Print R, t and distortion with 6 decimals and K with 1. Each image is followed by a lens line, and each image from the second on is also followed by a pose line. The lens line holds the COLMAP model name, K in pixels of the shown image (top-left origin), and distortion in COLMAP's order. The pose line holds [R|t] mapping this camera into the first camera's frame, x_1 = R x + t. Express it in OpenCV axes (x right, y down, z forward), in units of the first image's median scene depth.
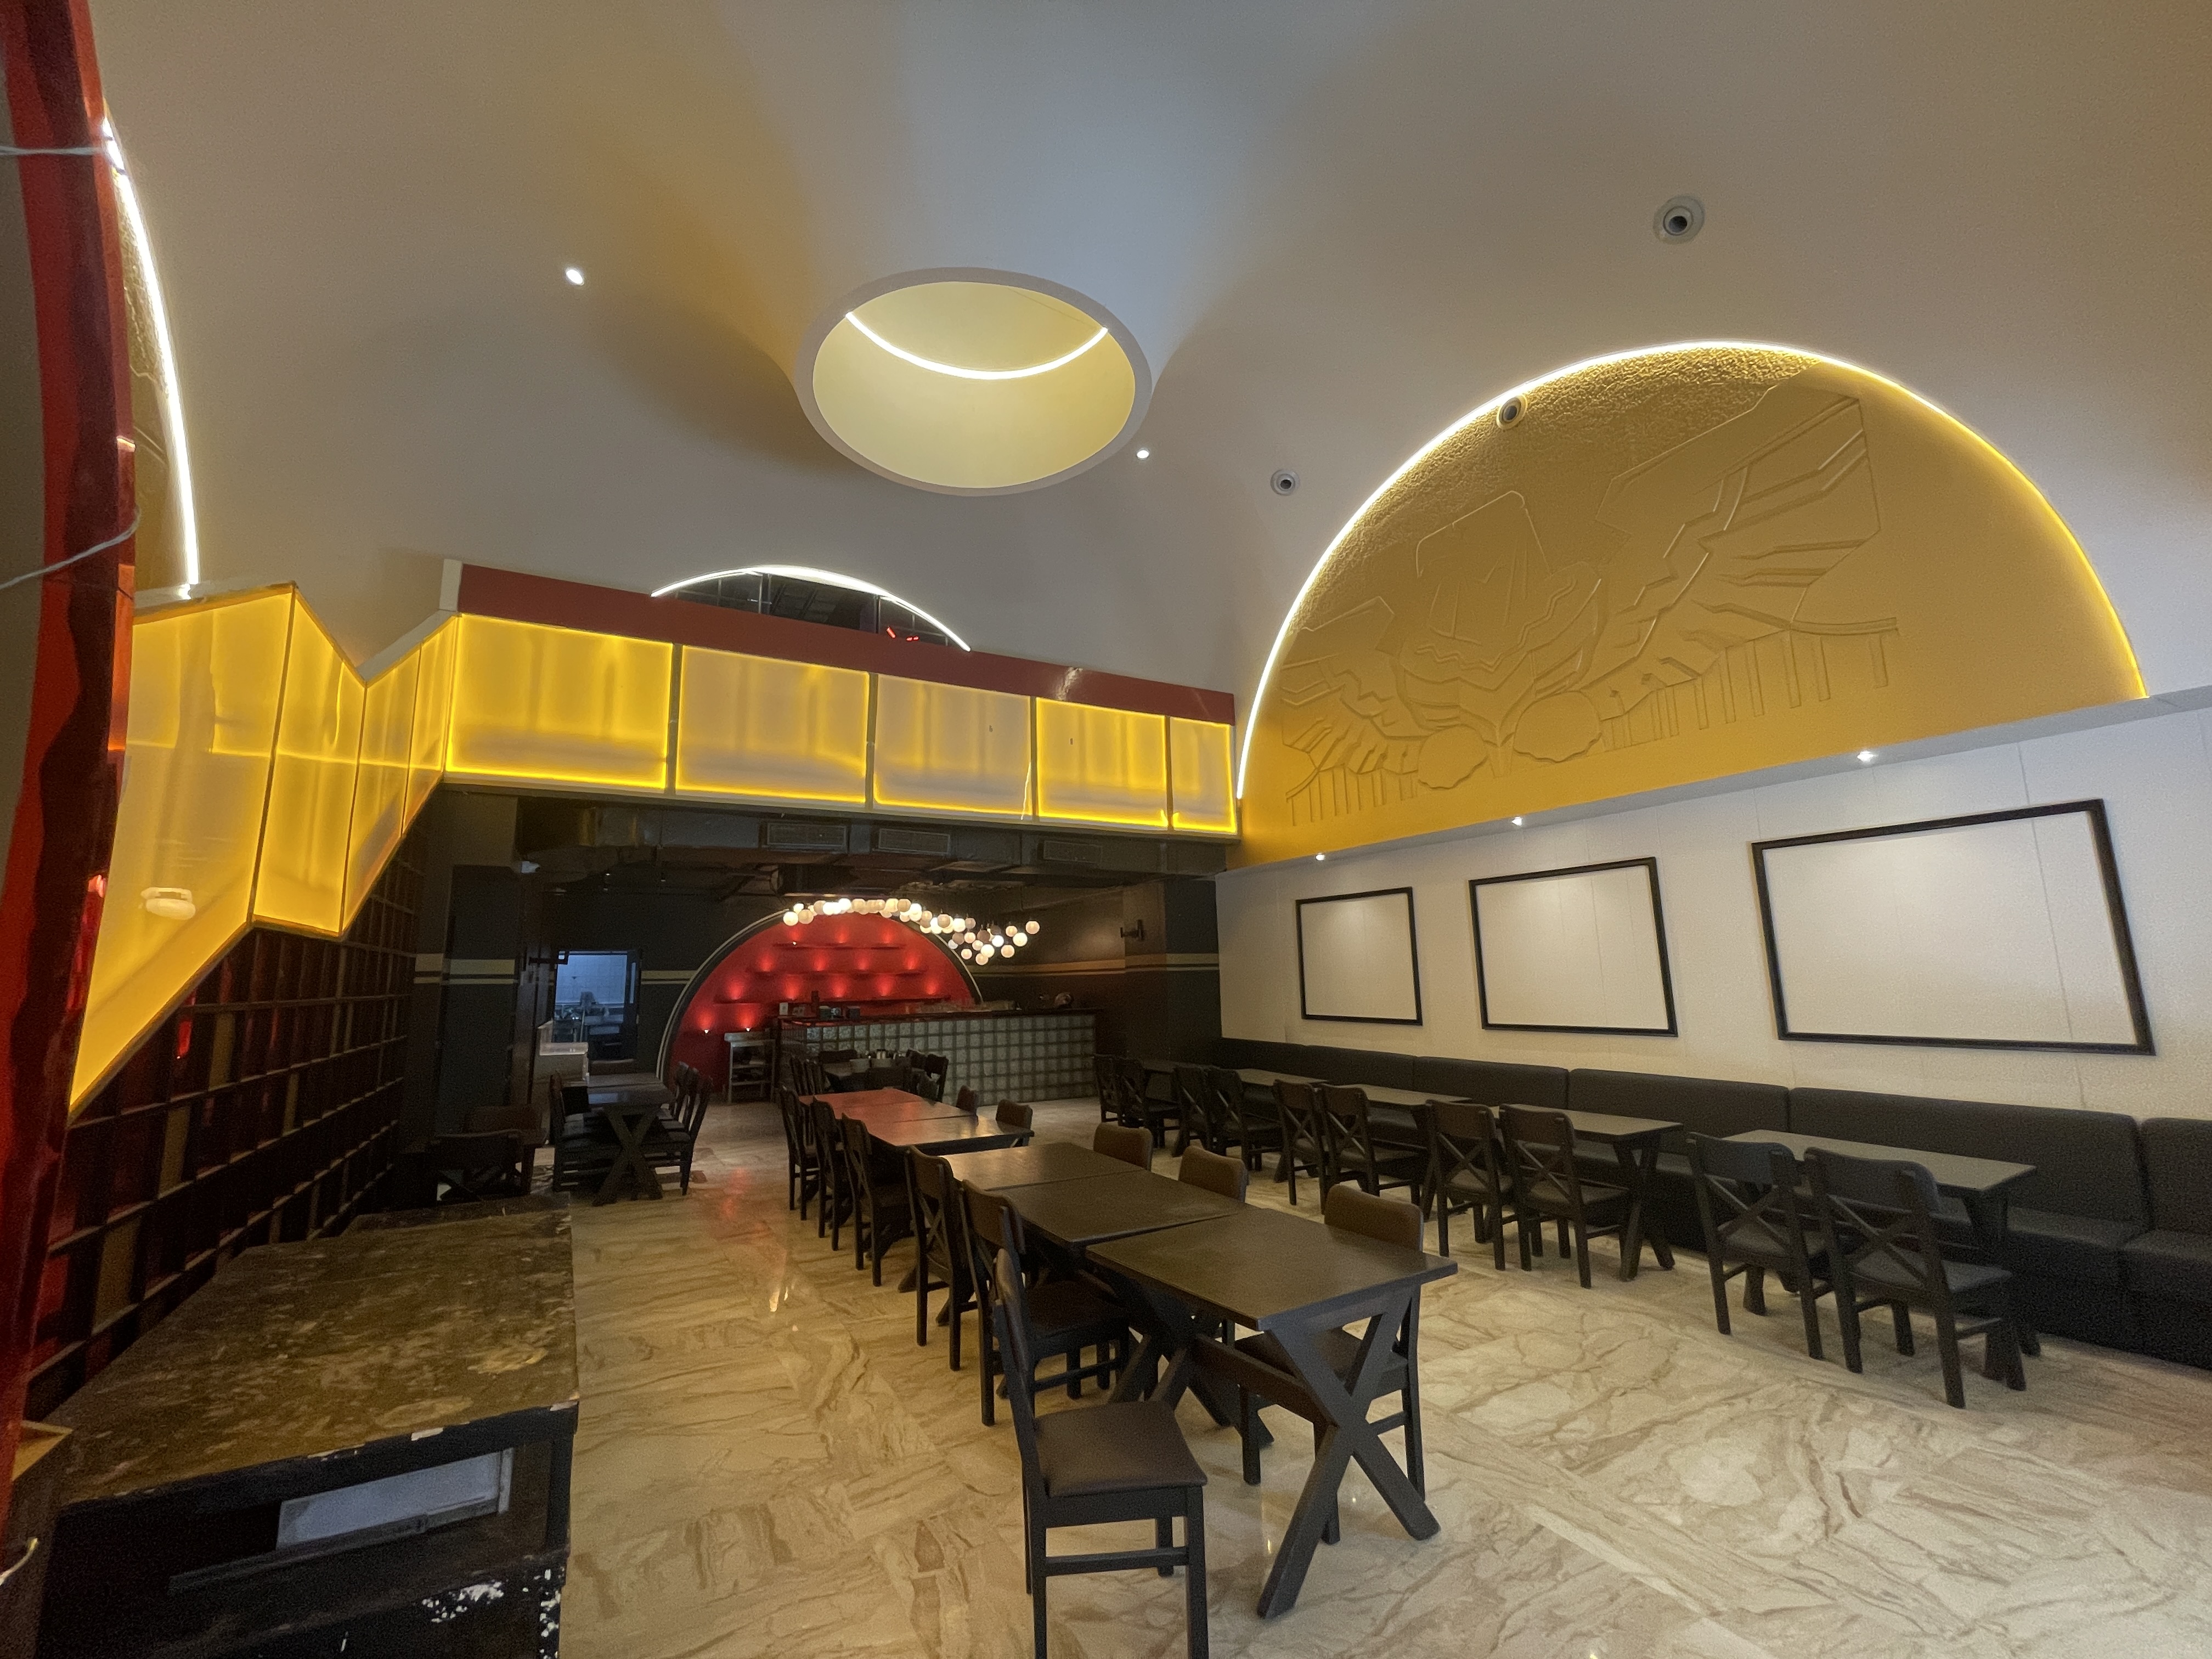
lens RADIAL K [[899.2, 0, 1106.0], [0, 899.2, 829.5], [0, 0, 1]] dist [0.012885, -0.000057]
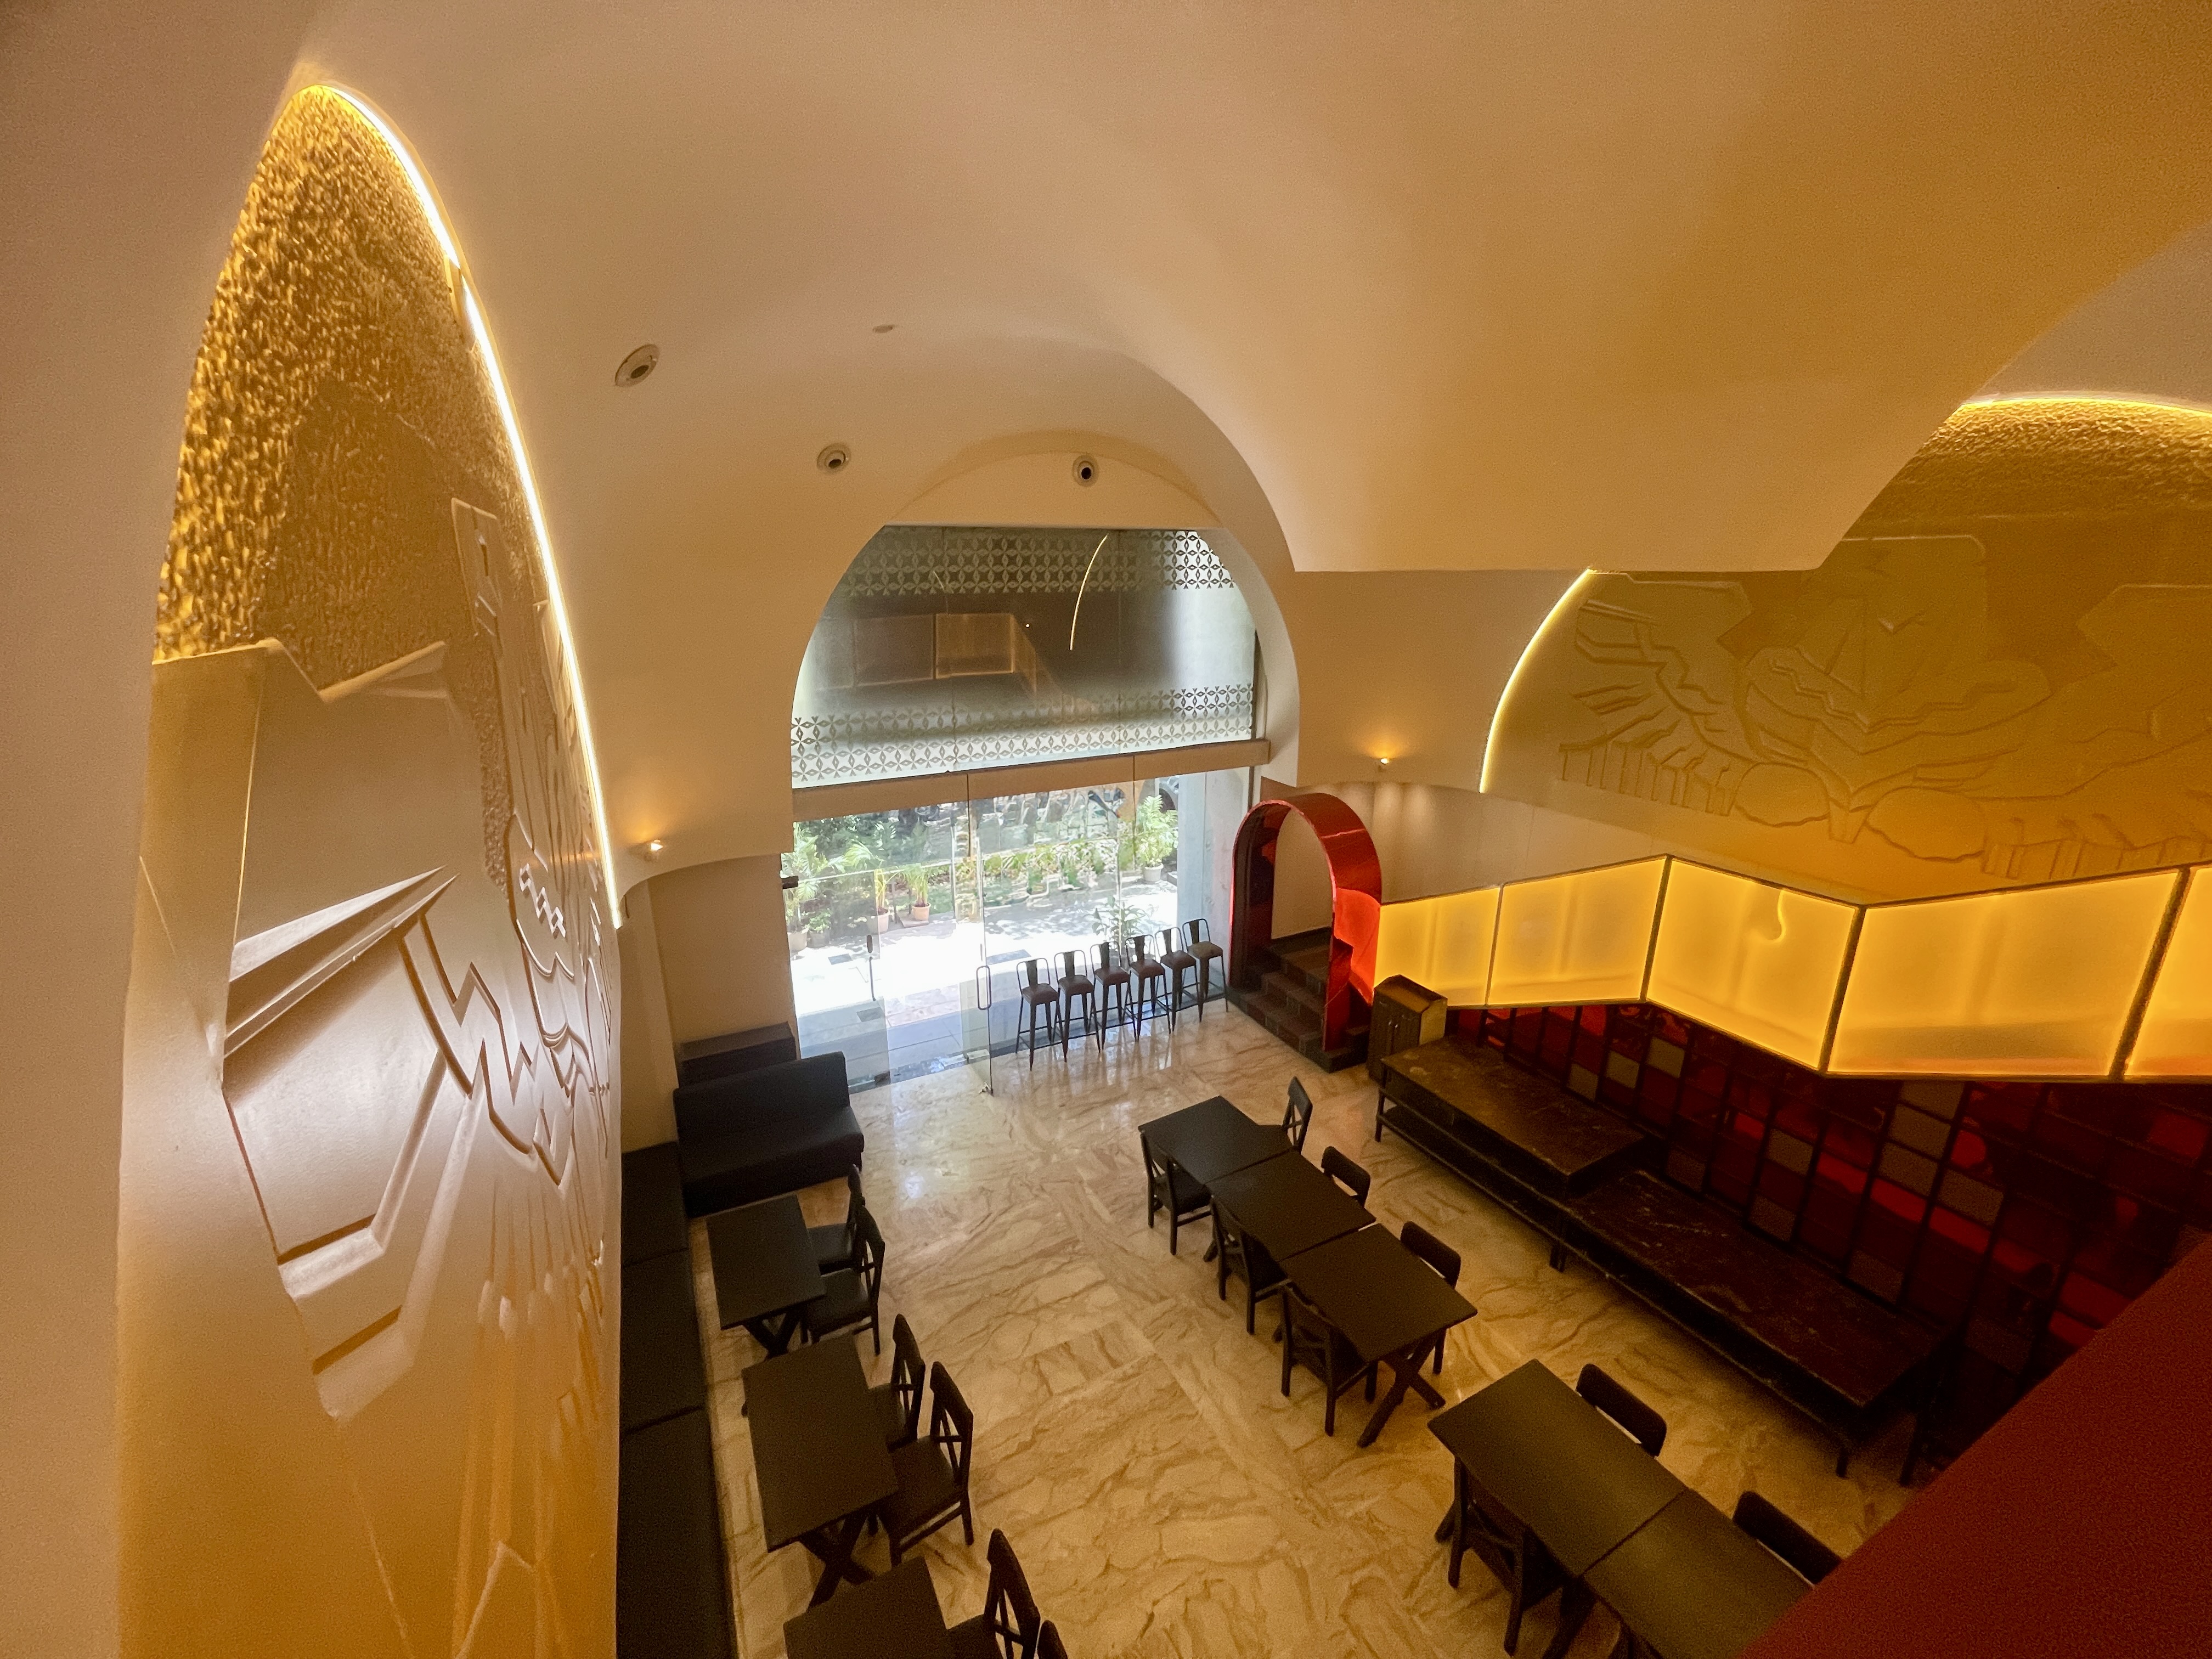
lens RADIAL K [[879.4, 0, 1069.6], [0, 879.4, 839.2], [0, 0, 1]] dist [0.000022, 0.000019]
pose [[-0.996926, 0.012926, 0.077281, 0.189495], [0.022318, 0.992289, 0.121923, -0.328102], [-0.075109, 0.123272, -0.989526, 1.712192]]
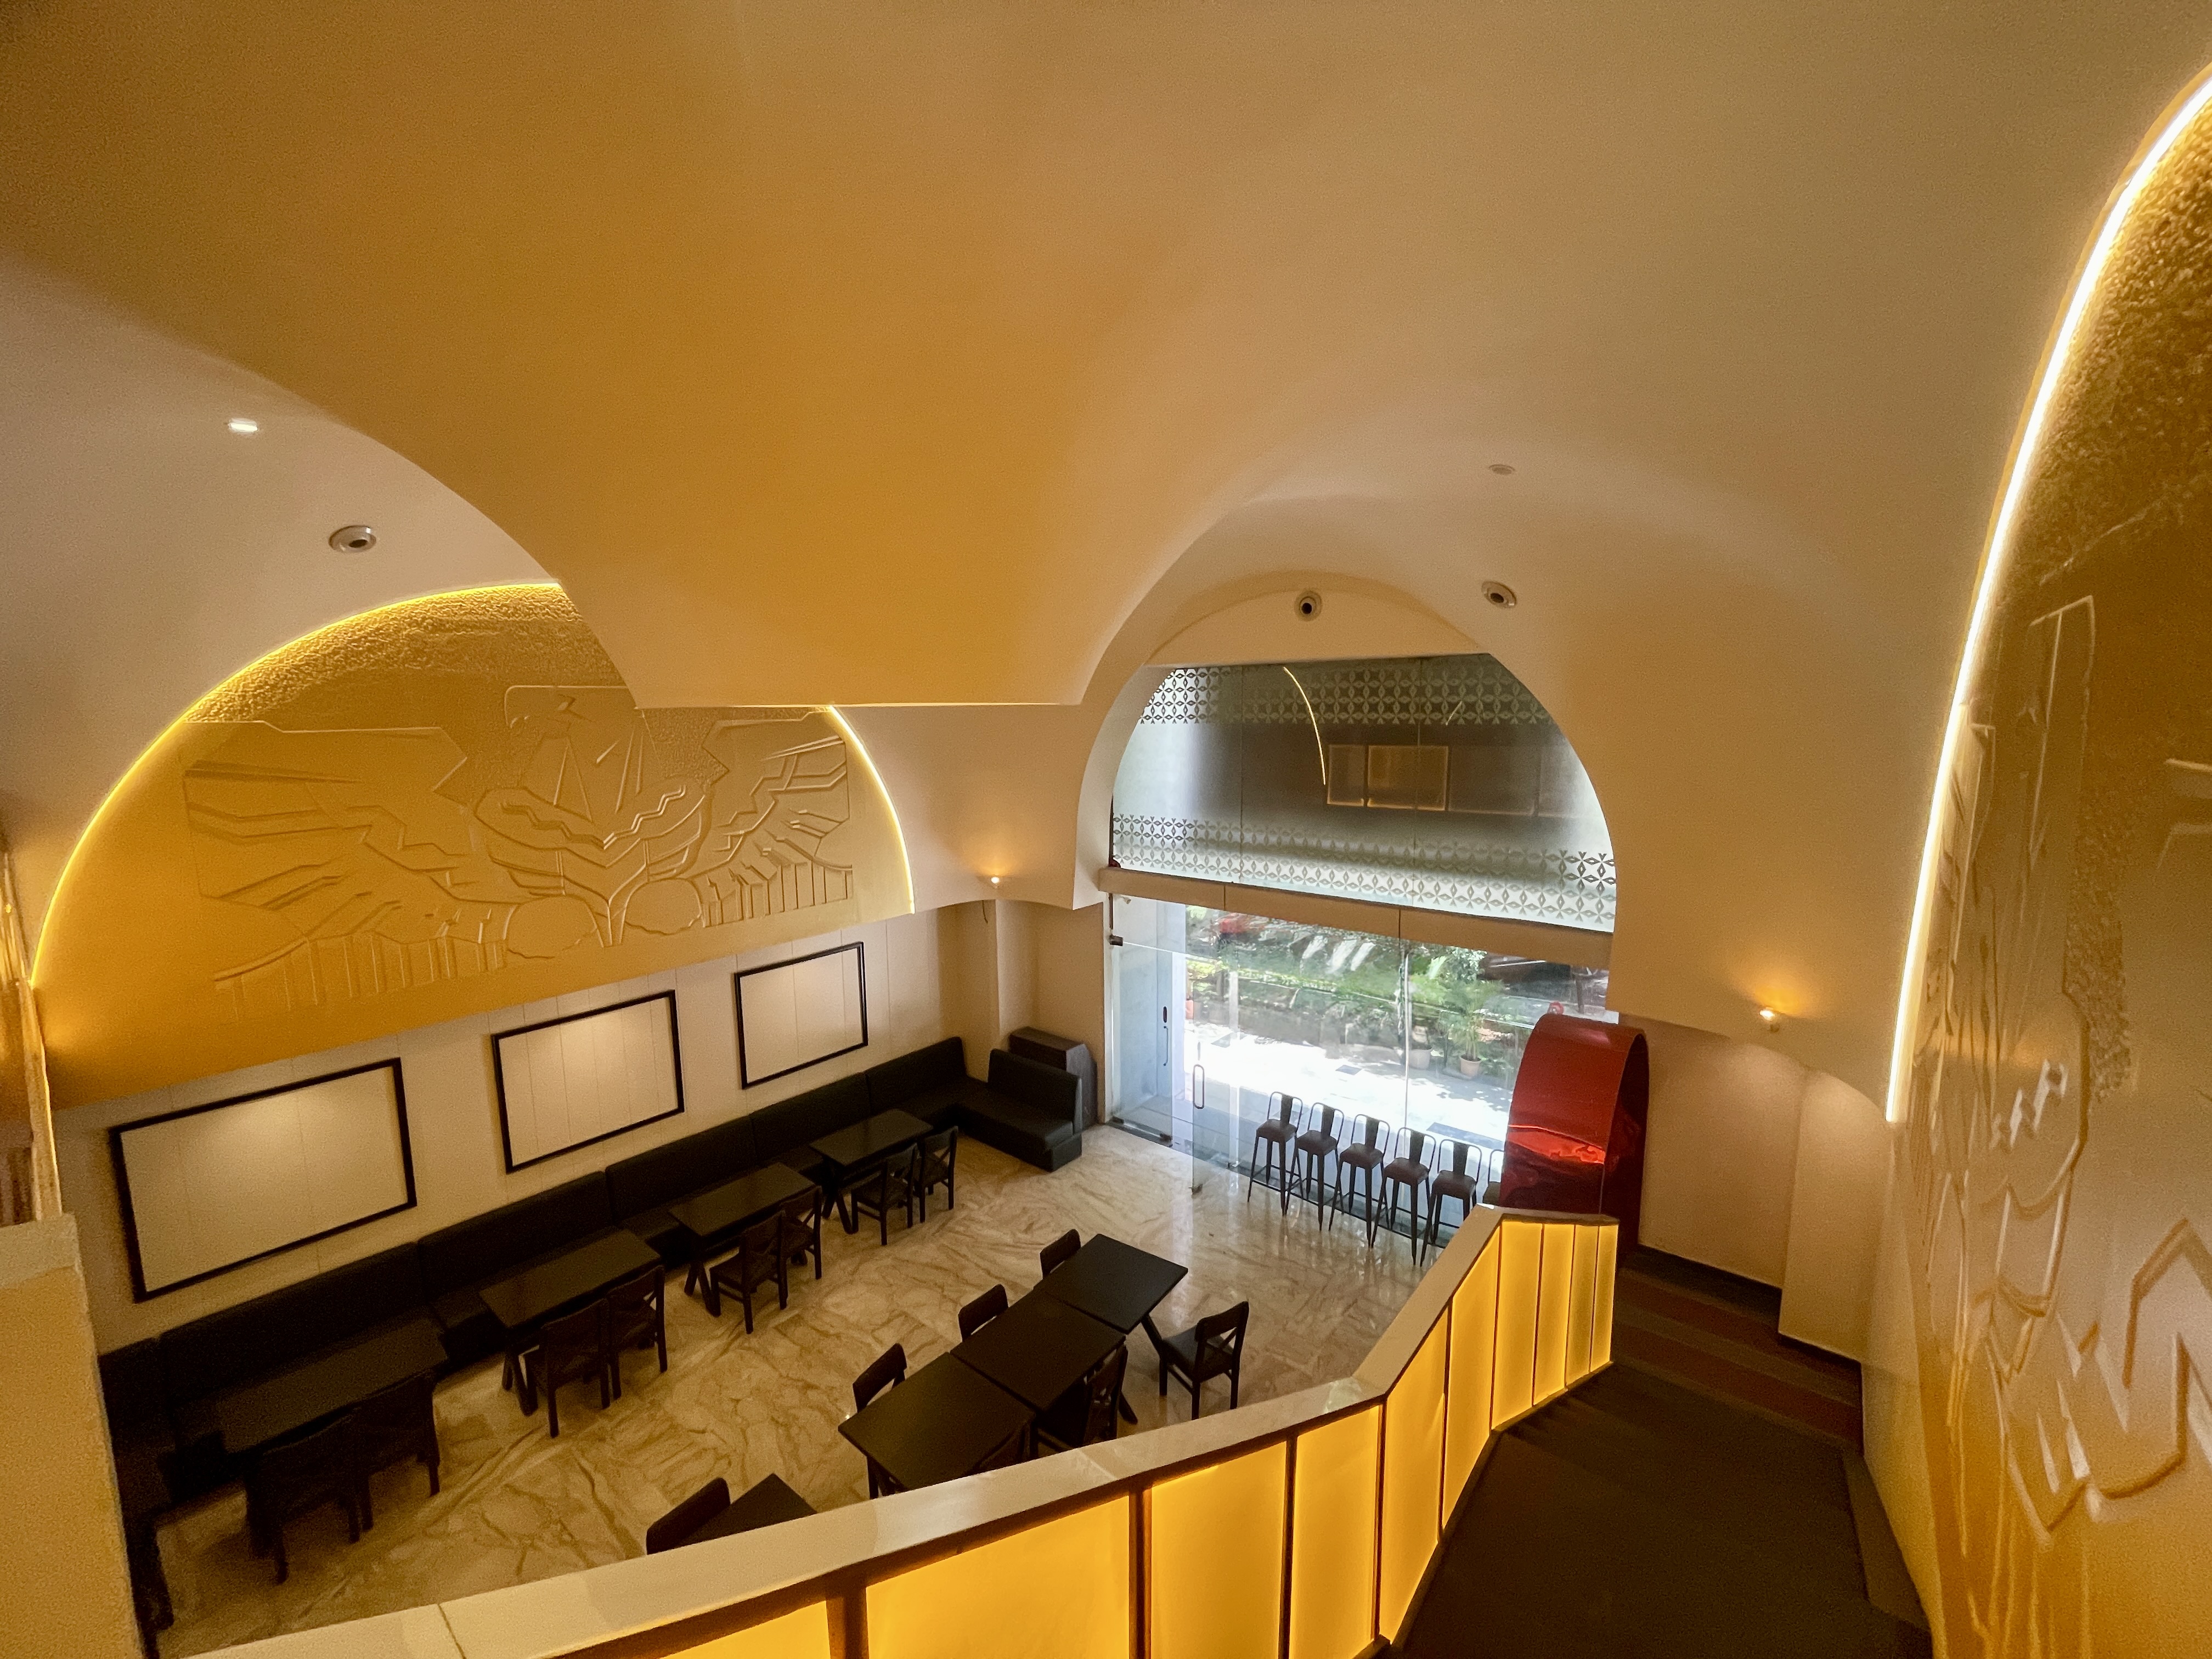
lens RADIAL K [[899.2, 0, 1106.0], [0, 899.2, 829.5], [0, 0, 1]] dist [0.012885, -0.000057]
pose [[-0.351105, -0.094097, 0.931596, -0.992323], [-0.136488, 0.989454, 0.048501, -0.413583], [-0.926335, -0.110122, -0.360245, 1.031036]]
